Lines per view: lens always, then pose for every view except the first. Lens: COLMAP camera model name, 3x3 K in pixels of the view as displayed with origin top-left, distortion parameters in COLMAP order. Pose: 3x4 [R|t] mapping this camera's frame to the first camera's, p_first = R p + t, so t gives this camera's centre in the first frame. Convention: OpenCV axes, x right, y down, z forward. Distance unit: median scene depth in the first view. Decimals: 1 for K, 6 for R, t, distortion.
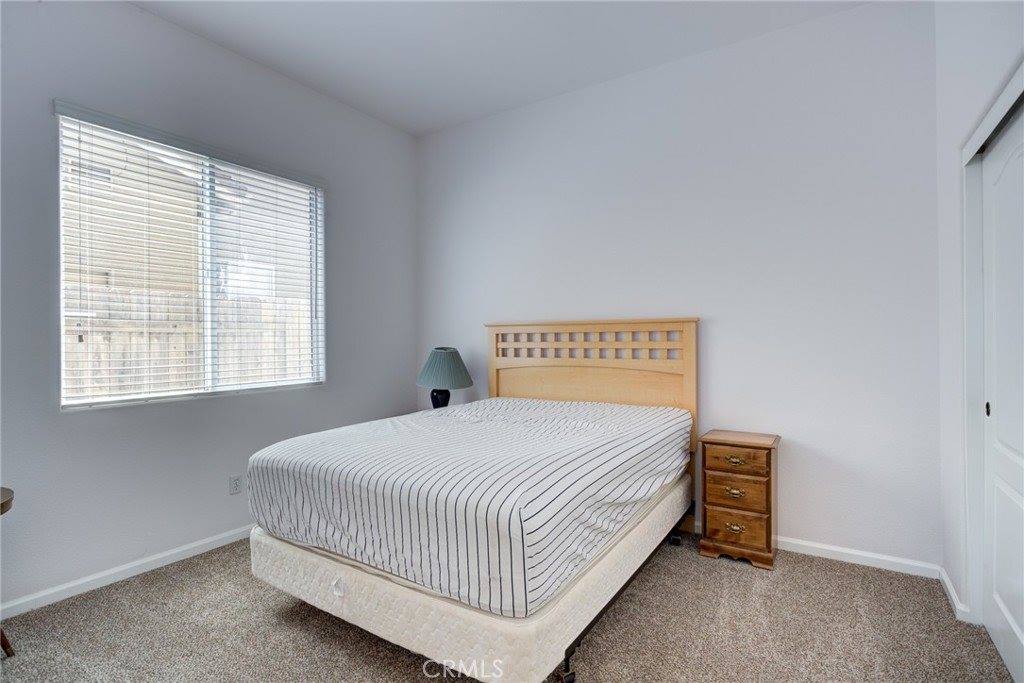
lens RADIAL K [[501.6, 0, 512.0], [0, 501.6, 341.5], [0, 0, 1]] dist [0.002181, 0.000325]
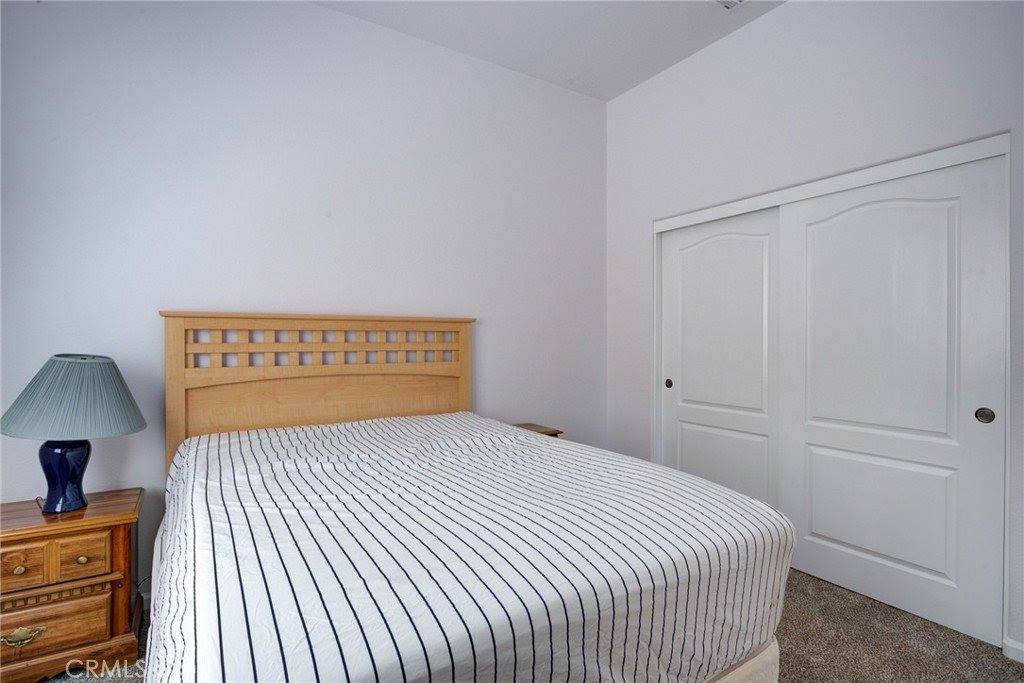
lens RADIAL K [[501.6, 0, 512.0], [0, 501.6, 341.5], [0, 0, 1]] dist [0.002181, 0.000325]
pose [[0.426791, 0.005093, 0.904336, -0.401049], [-0.000213, 0.999985, -0.005531, 0.002413], [-0.904350, 0.002168, 0.426786, 0.399323]]
